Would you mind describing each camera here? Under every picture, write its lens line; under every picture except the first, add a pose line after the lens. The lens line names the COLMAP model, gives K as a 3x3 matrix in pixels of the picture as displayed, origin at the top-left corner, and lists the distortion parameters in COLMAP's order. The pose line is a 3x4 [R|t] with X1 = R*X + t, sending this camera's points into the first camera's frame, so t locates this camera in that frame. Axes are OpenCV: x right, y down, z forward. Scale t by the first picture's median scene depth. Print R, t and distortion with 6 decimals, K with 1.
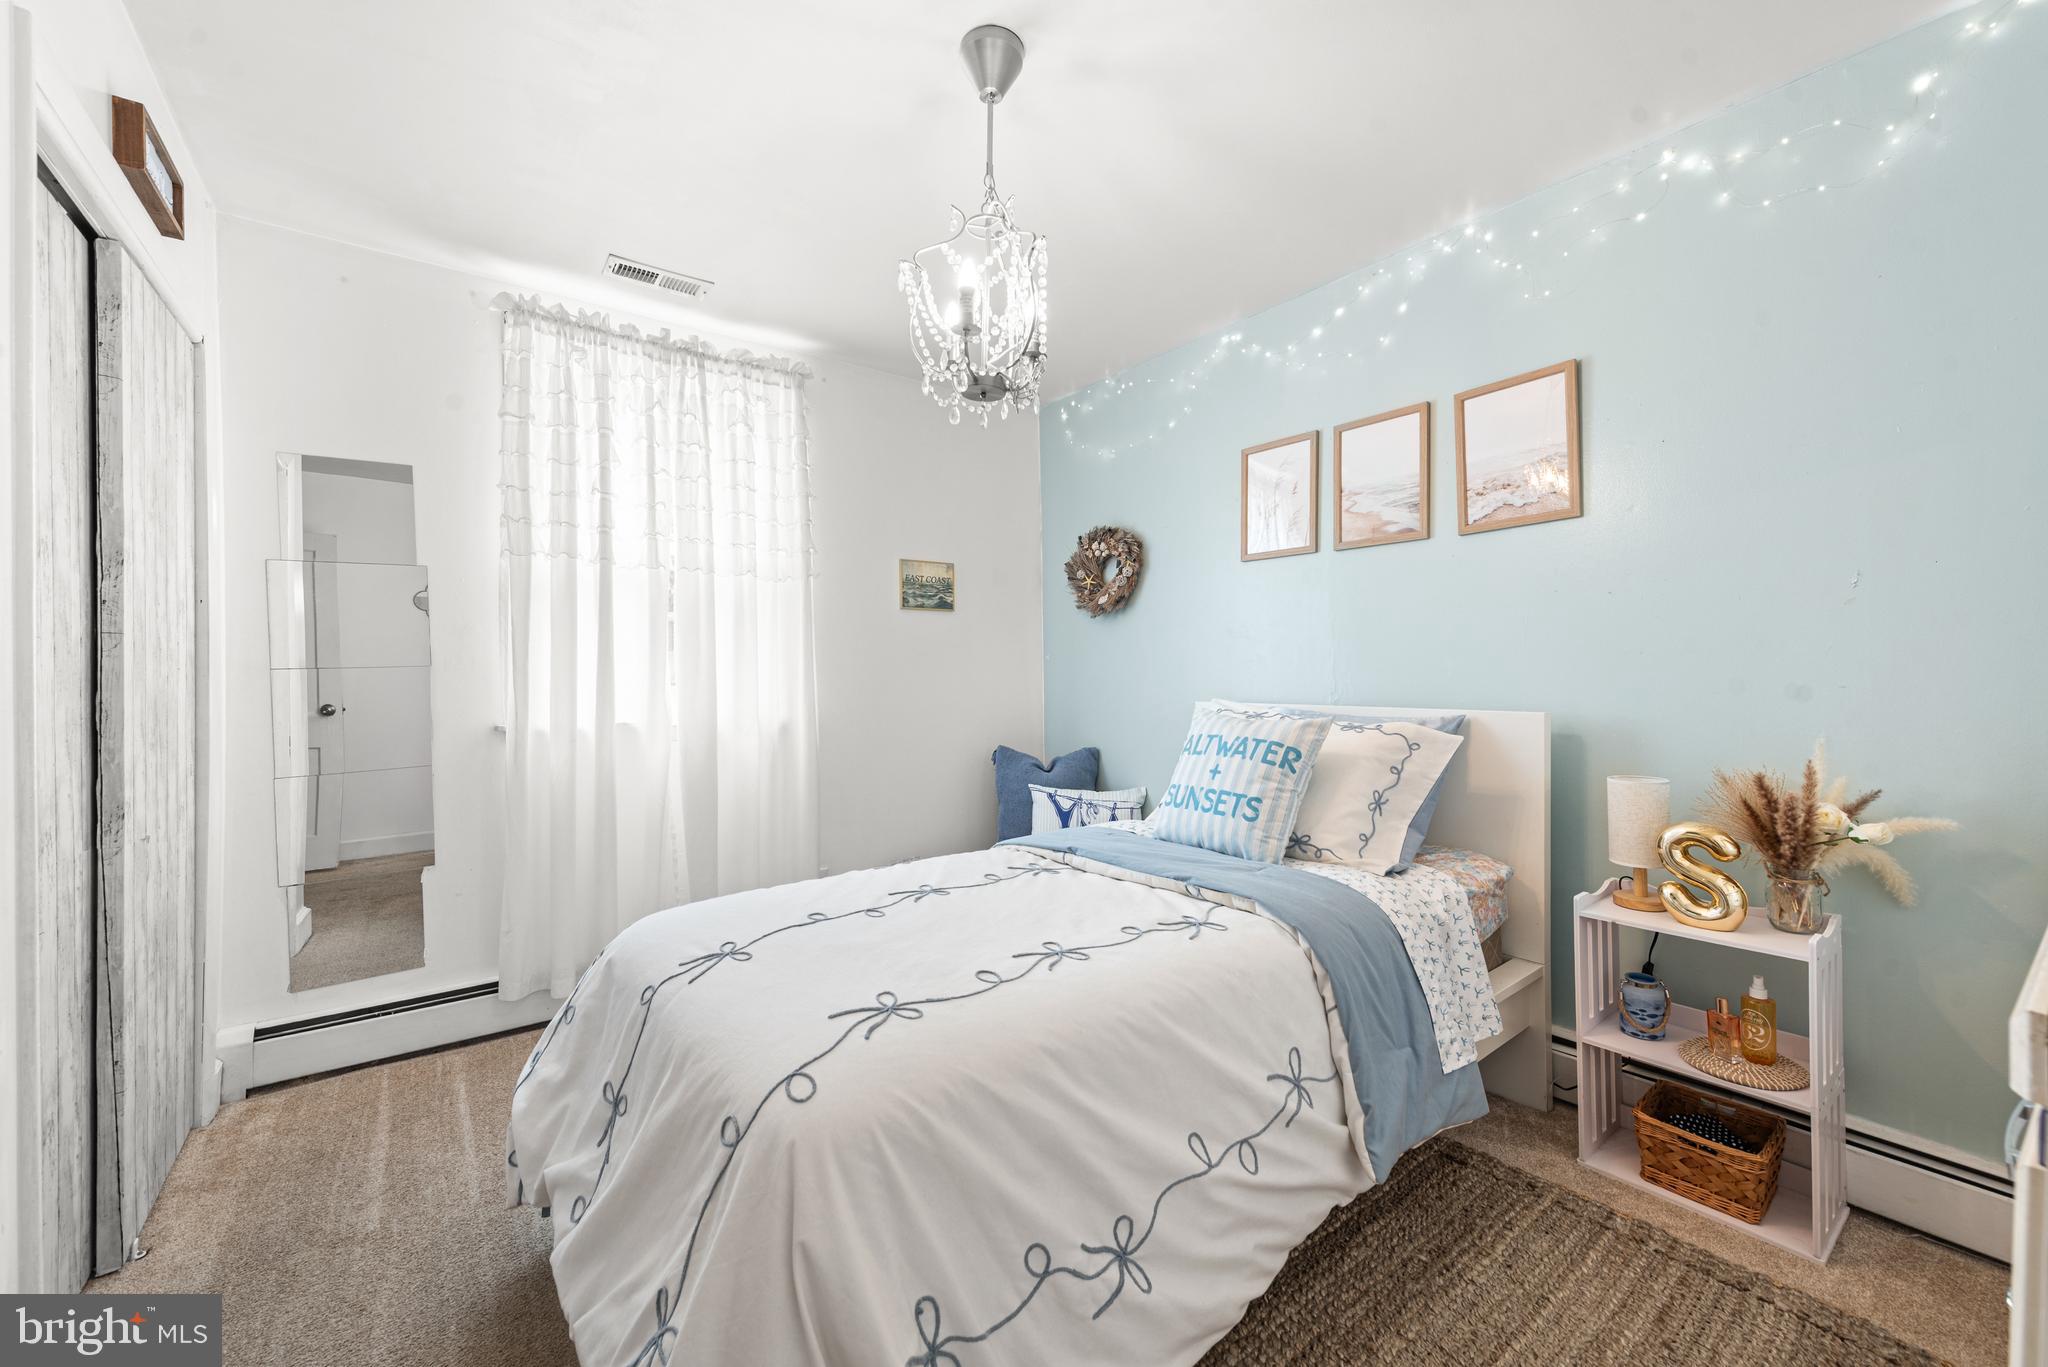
lens RADIAL K [[800.9, 0, 1025.4], [0, 800.9, 681.6], [0, 0, 1]] dist [0.014275, -0.004506]
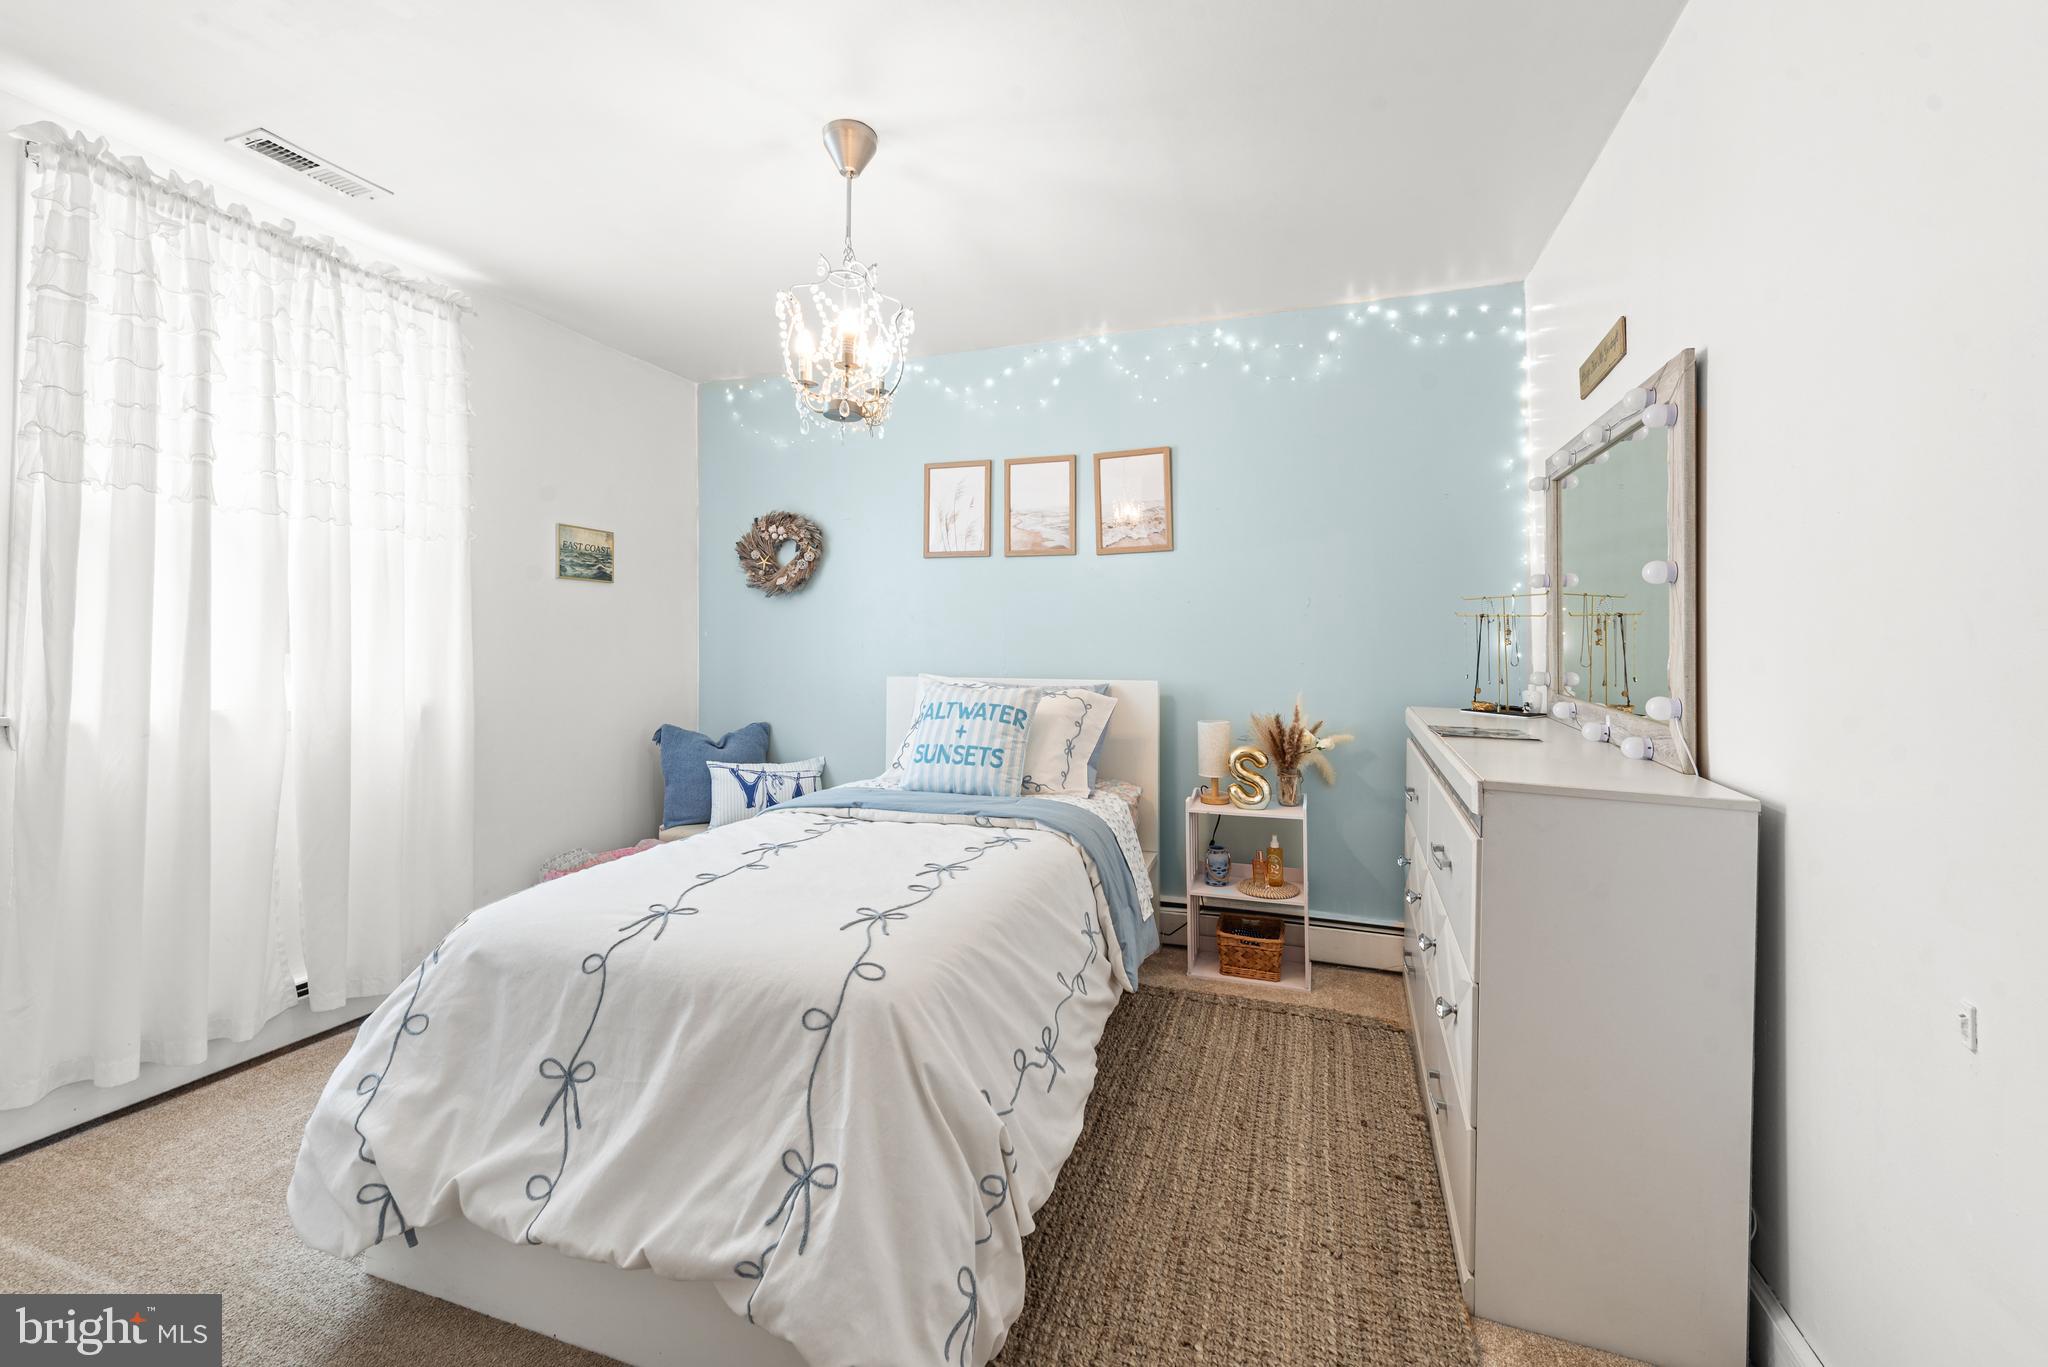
lens RADIAL K [[800.9, 0, 1035.2], [0, 800.9, 633.6], [0, 0, 1]] dist [0.014275, -0.004506]
pose [[0.835513, 0.021195, 0.549061, -0.356913], [-0.003950, 0.999462, -0.032571, 0.000526], [-0.549456, 0.025045, 0.835147, -0.110520]]
